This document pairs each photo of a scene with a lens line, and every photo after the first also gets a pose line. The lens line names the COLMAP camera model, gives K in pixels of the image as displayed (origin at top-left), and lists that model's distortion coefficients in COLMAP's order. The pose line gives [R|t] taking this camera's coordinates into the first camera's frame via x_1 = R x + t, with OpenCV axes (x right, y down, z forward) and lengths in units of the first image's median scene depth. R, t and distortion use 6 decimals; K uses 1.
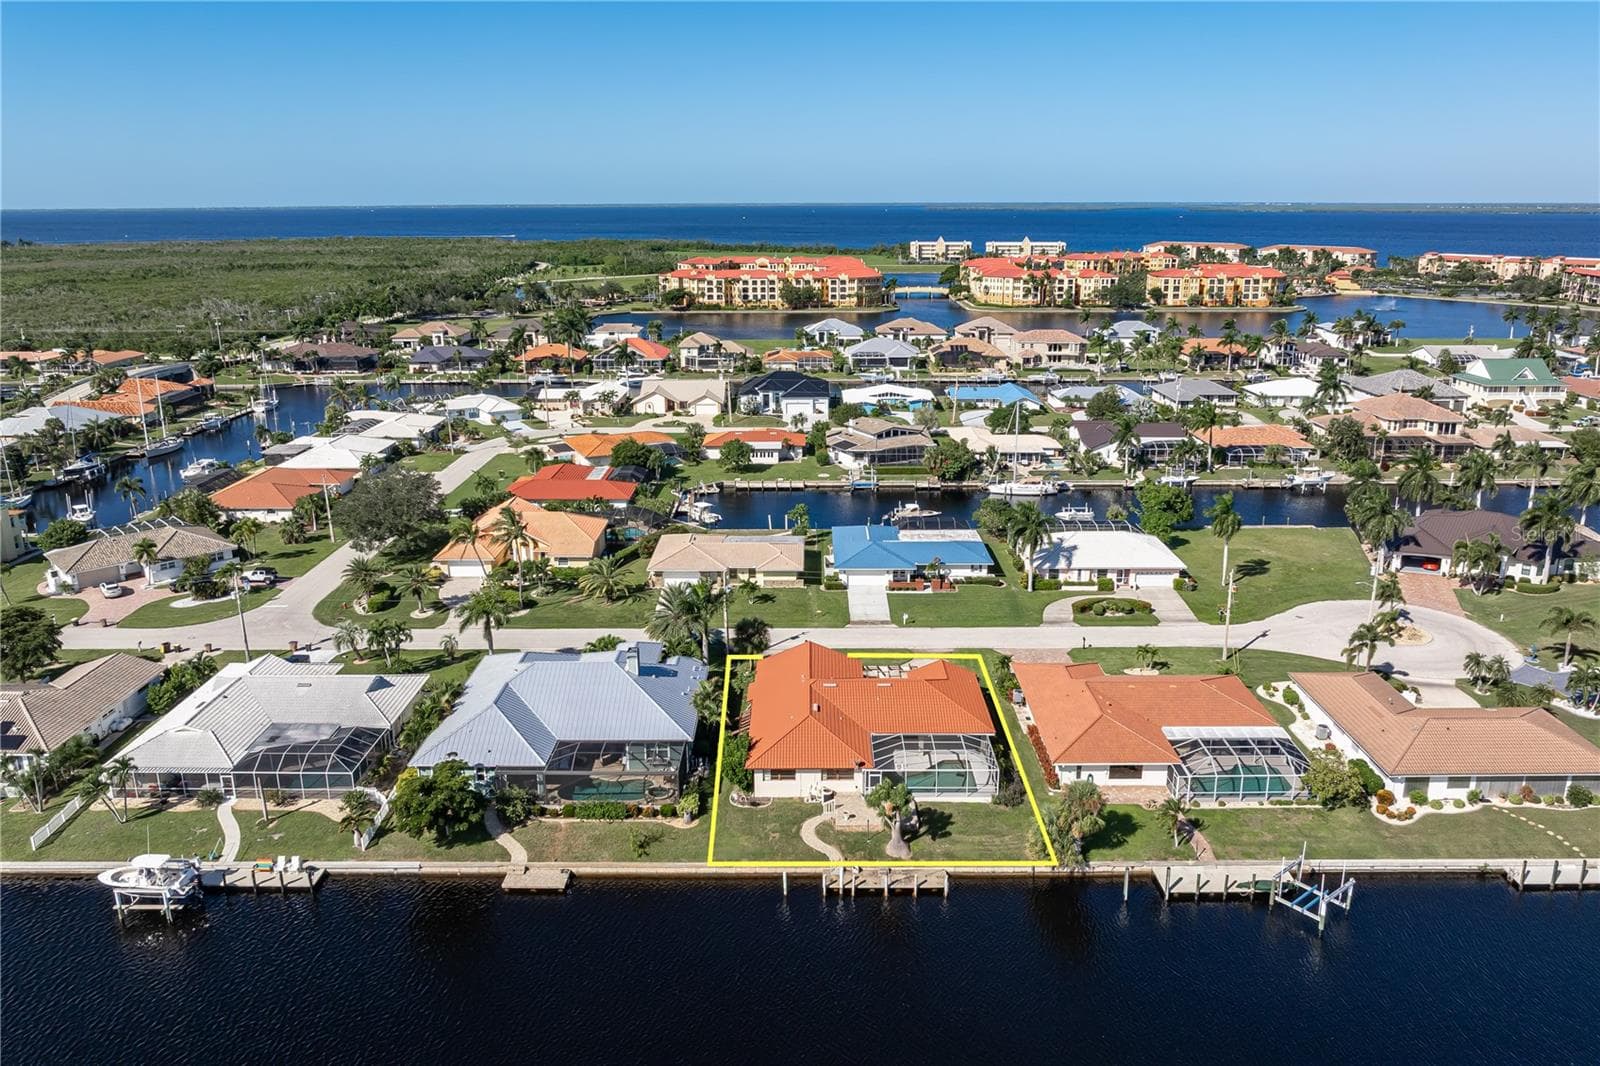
lens RADIAL K [[1124.7, 0, 796.0], [0, 1124.7, 490.9], [0, 0, 1]] dist [-0.012332, -0.008321]
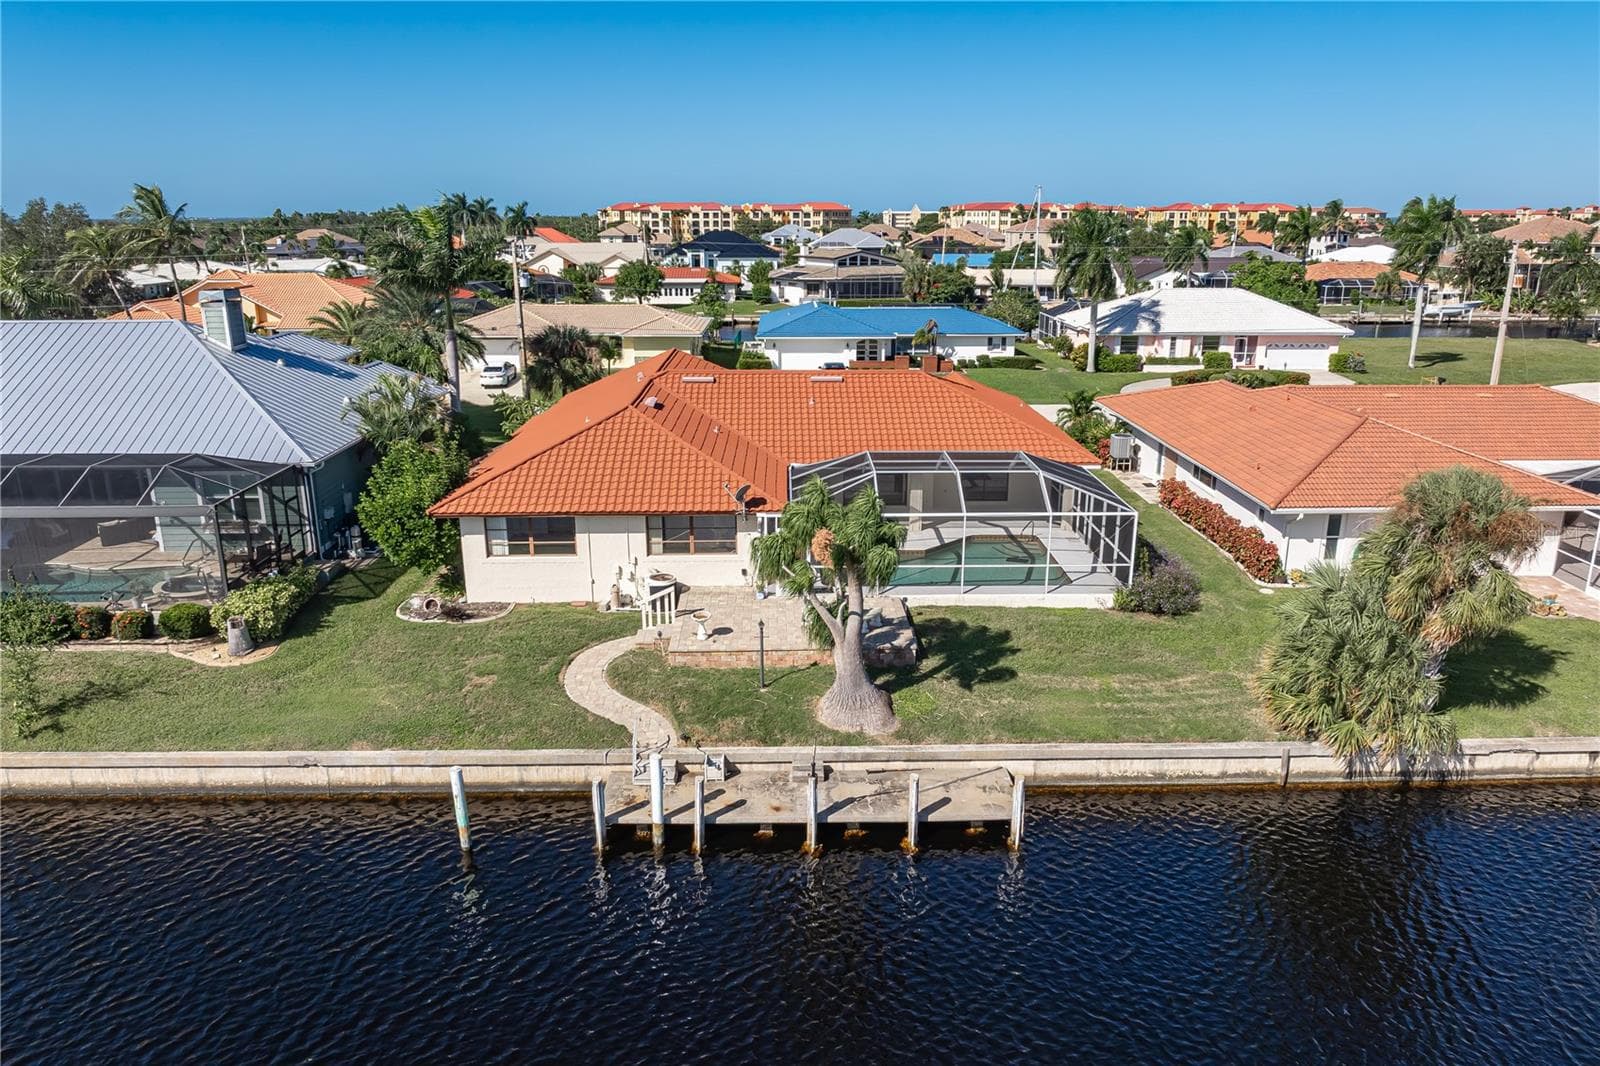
lens RADIAL K [[1128.3, 0, 800.0], [0, 1128.3, 533.0], [0, 0, 1]] dist [-0.020104, -0.000642]
pose [[0.999607, -0.002282, 0.027948, 0.039810], [0.001684, 0.999770, 0.021373, 0.156545], [-0.027991, -0.021317, 0.999381, 0.407896]]
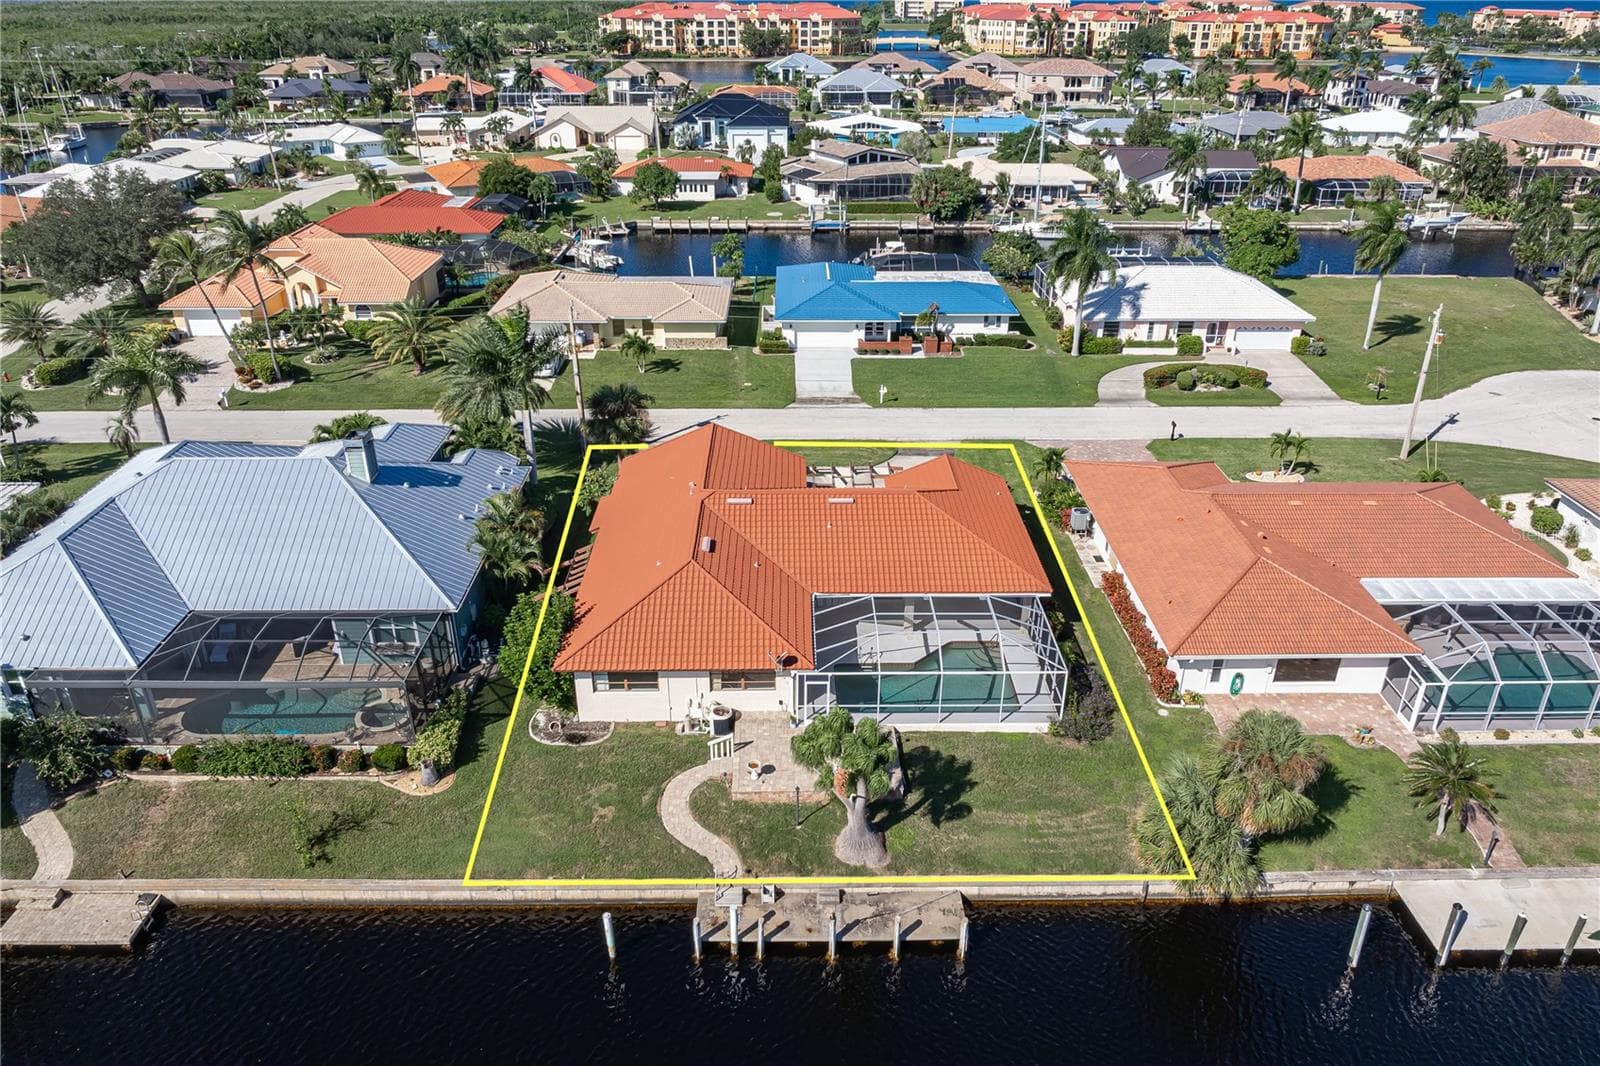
lens RADIAL K [[1128.3, 0, 800.0], [0, 1128.3, 533.0], [0, 0, 1]] dist [-0.020104, -0.000642]
pose [[0.999708, -0.002060, 0.024068, 0.032482], [-0.002921, 0.978742, 0.205075, 0.055381], [-0.023979, -0.205085, 0.978450, 0.336799]]
